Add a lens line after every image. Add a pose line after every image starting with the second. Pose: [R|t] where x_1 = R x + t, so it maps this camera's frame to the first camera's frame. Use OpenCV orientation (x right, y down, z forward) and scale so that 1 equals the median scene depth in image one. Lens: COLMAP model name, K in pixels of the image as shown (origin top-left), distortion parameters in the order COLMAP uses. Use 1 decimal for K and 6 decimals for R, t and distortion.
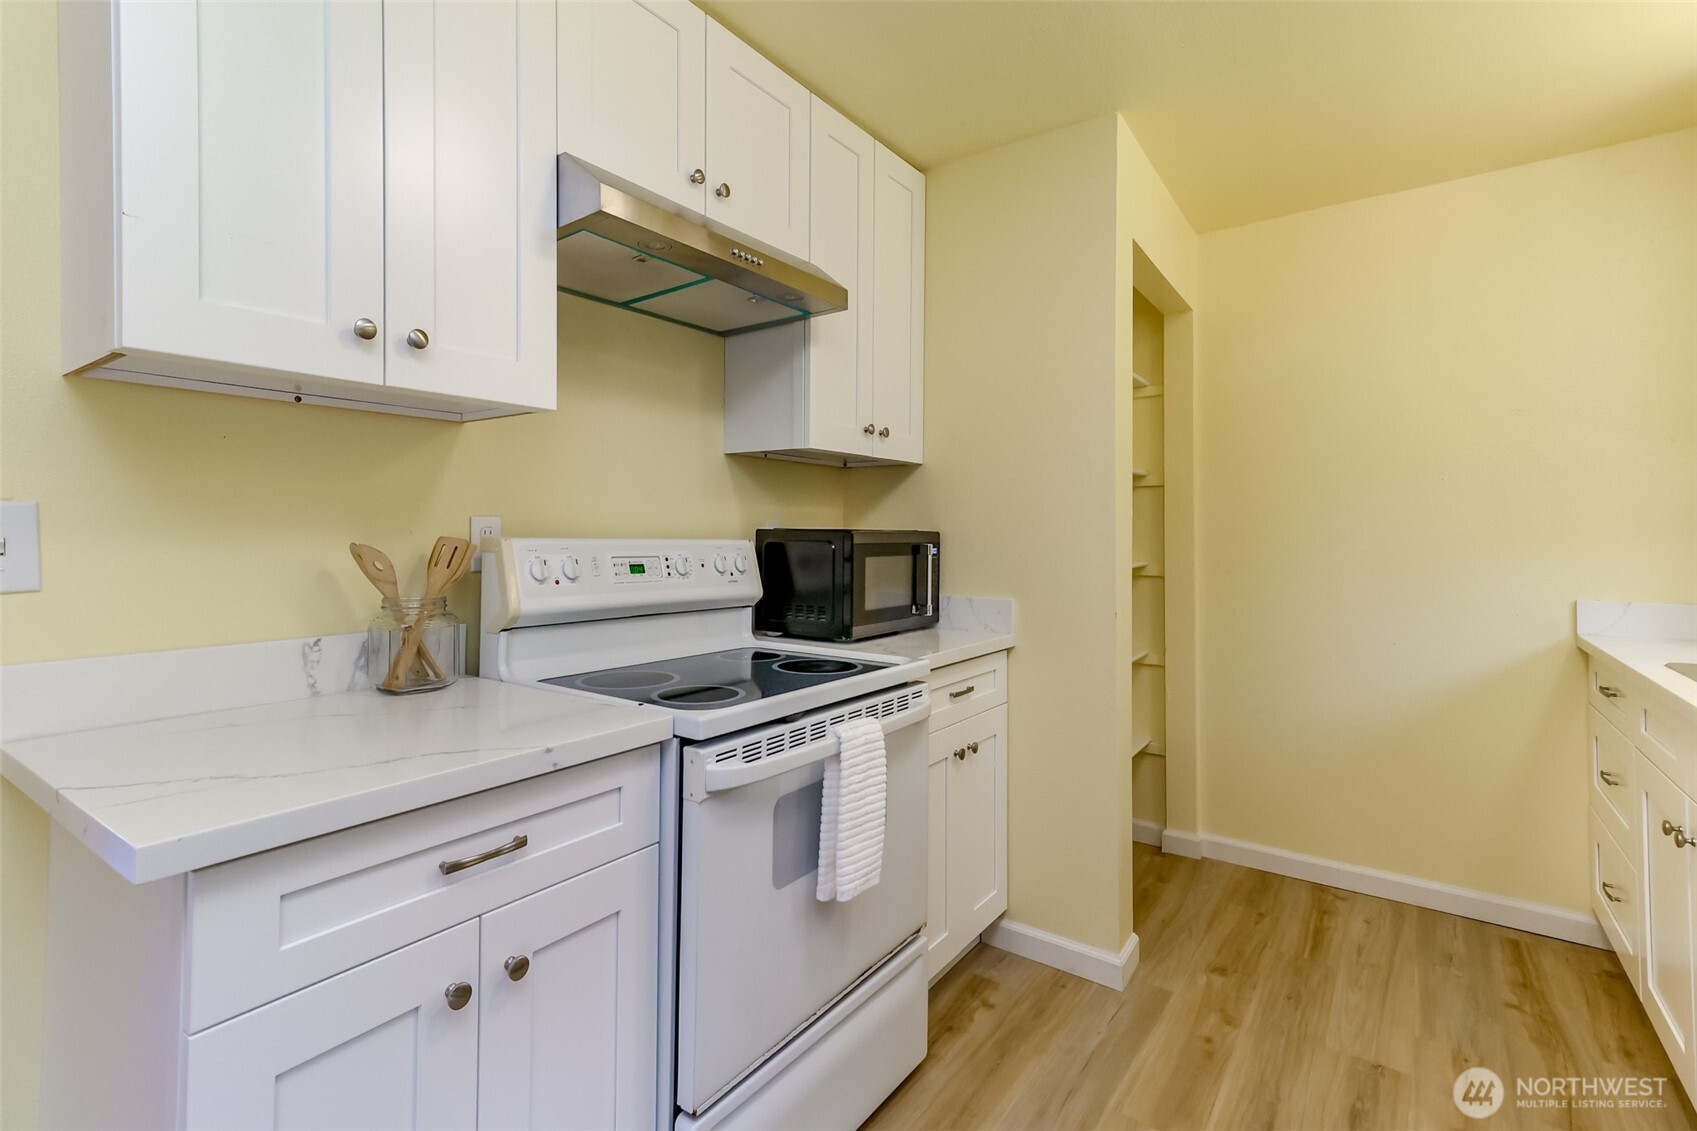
lens RADIAL K [[796.3, 0, 852.8], [0, 796.3, 529.5], [0, 0, 1]] dist [0.017355, 0.000464]
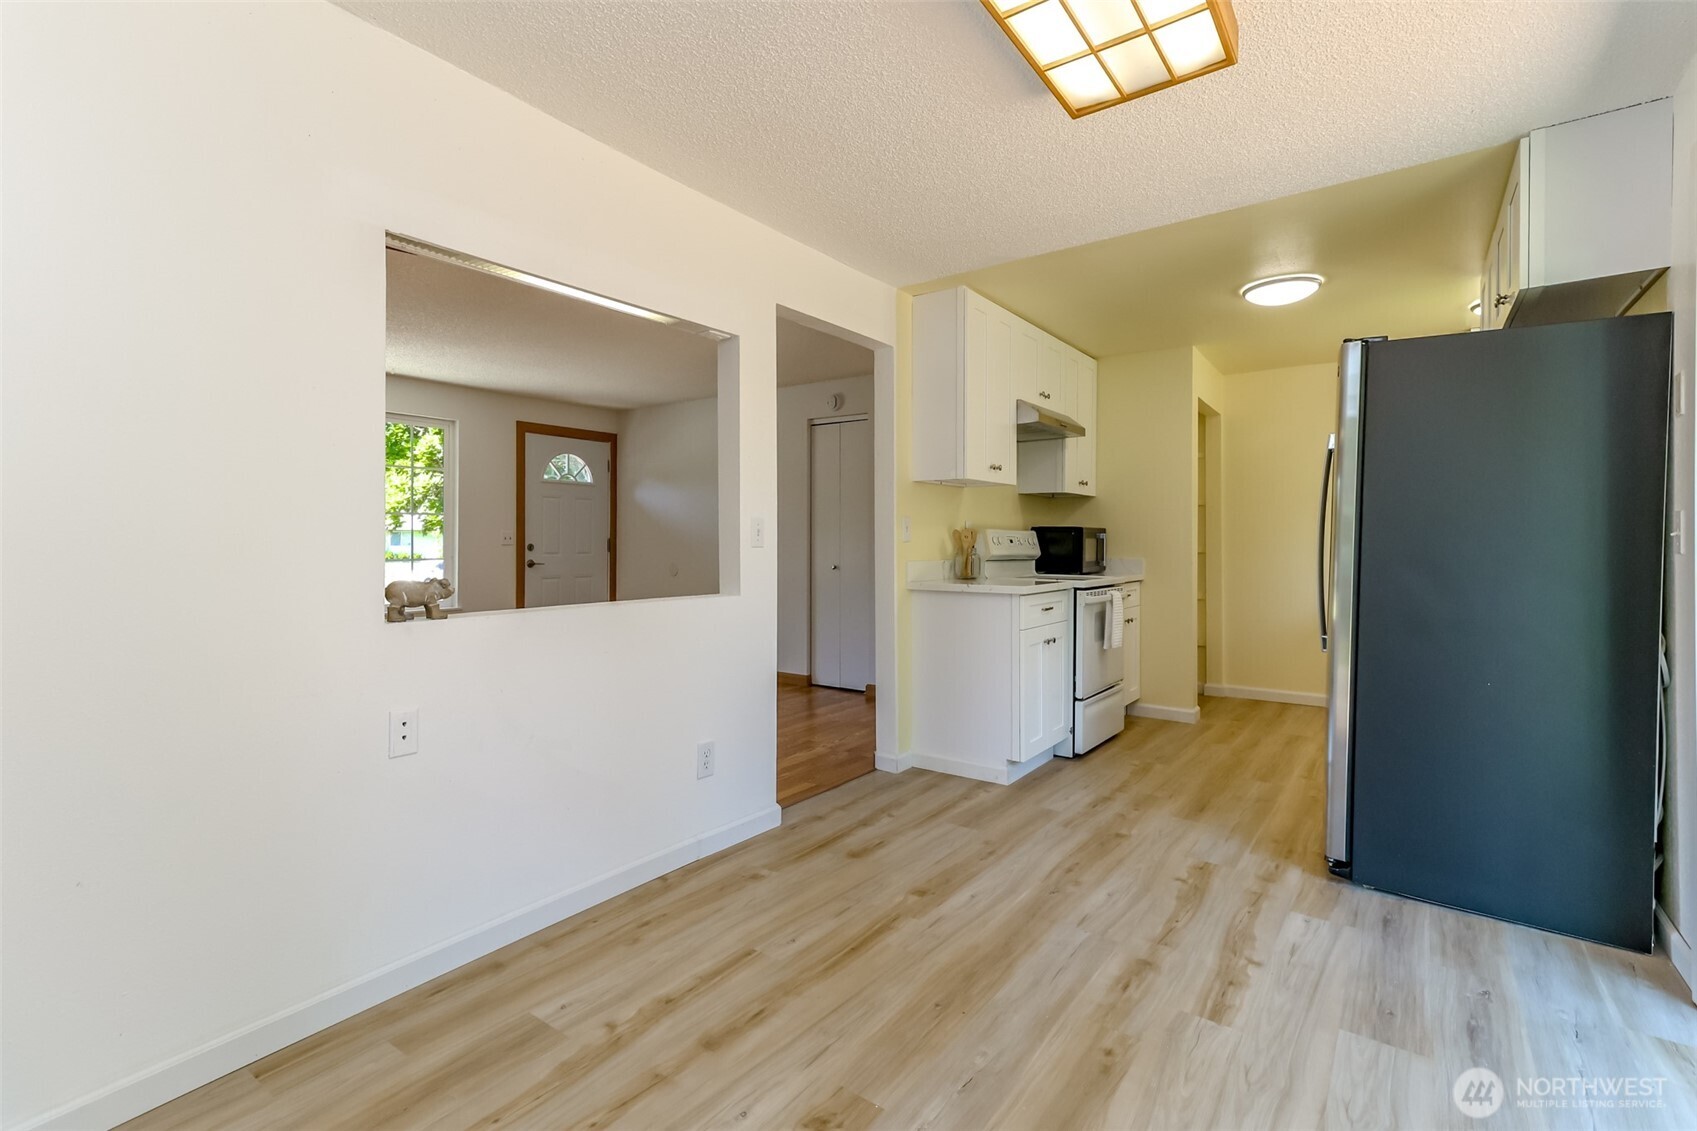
lens RADIAL K [[776.0, 0, 856.8], [0, 776.0, 546.1], [0, 0, 1]] dist [0.018337, 0.000092]
pose [[0.999975, -0.004284, -0.005705, -0.685886], [0.004345, 0.999931, 0.010869, 0.032453], [0.005658, -0.010893, 0.999925, -1.374588]]
